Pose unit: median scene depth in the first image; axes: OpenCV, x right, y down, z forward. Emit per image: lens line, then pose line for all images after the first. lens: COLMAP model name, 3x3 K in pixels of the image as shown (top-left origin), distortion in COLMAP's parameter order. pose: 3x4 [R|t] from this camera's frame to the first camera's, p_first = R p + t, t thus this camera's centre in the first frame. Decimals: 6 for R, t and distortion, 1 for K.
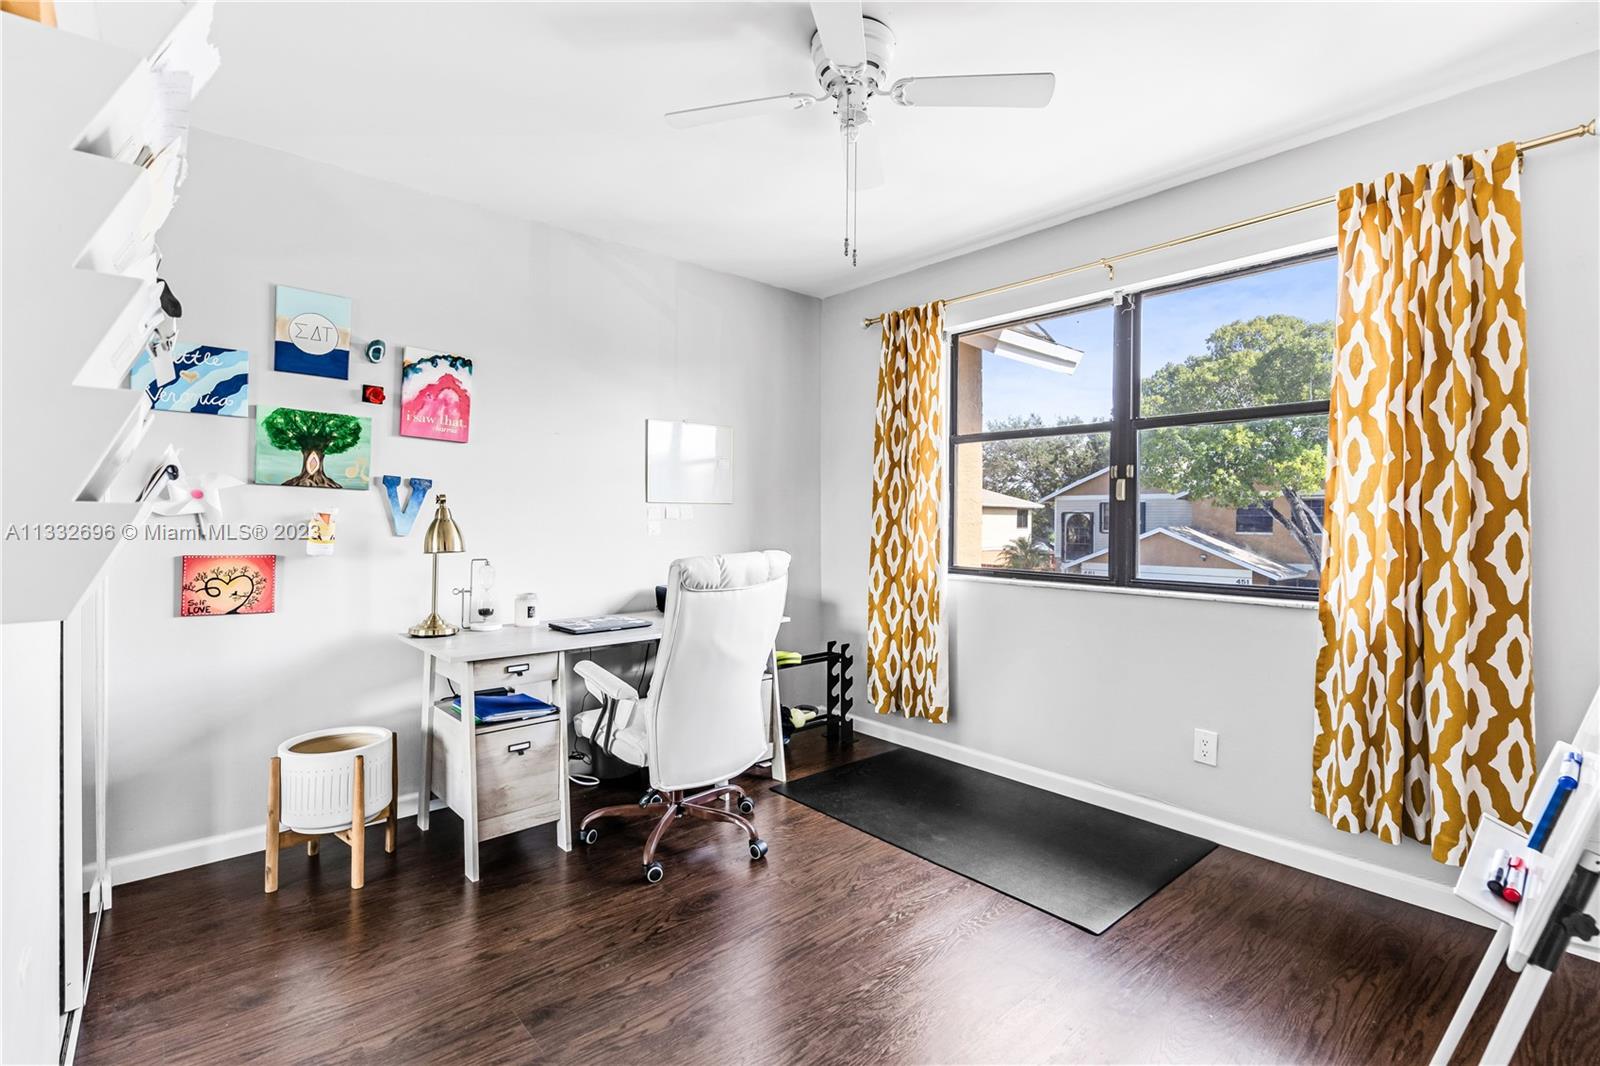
lens RADIAL K [[726.2, 0, 801.6], [0, 726.2, 519.5], [0, 0, 1]] dist [-0.003719, -0.000398]
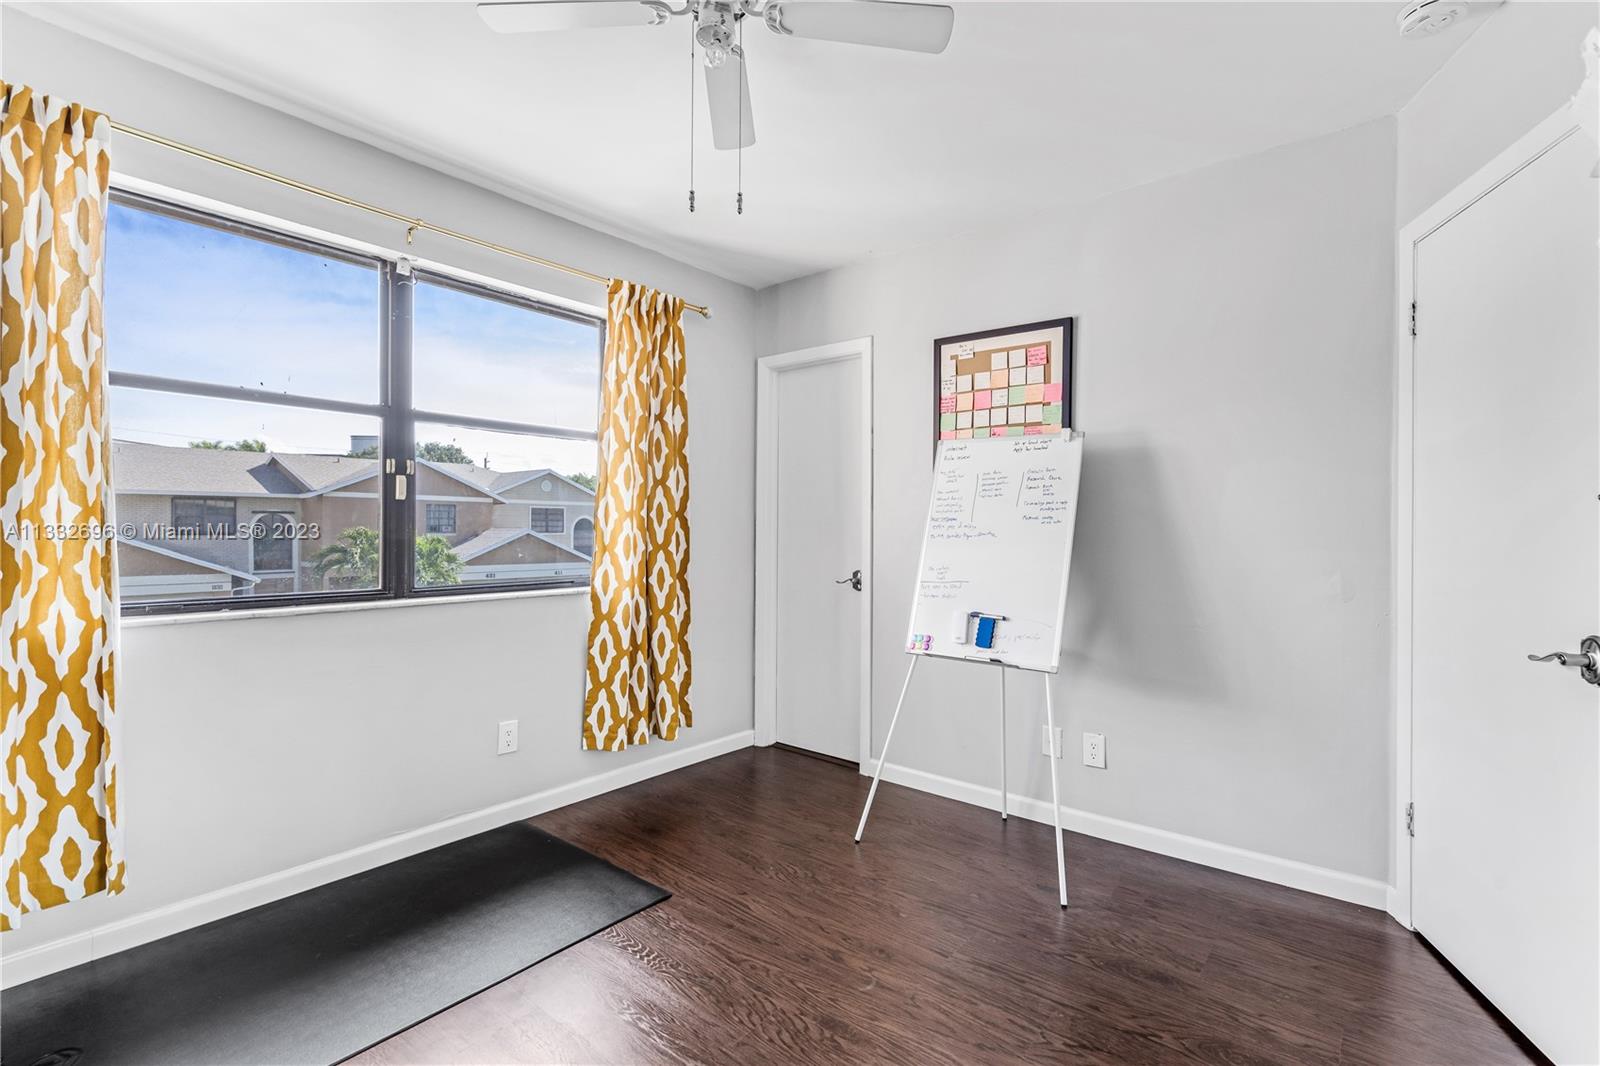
lens RADIAL K [[726.2, 0, 801.6], [0, 726.2, 519.5], [0, 0, 1]] dist [-0.003719, -0.000398]
pose [[-0.152220, 0.005650, 0.988330, -0.559447], [-0.003441, 0.999975, -0.006246, 0.001271], [-0.988341, -0.004352, -0.152197, 0.740799]]
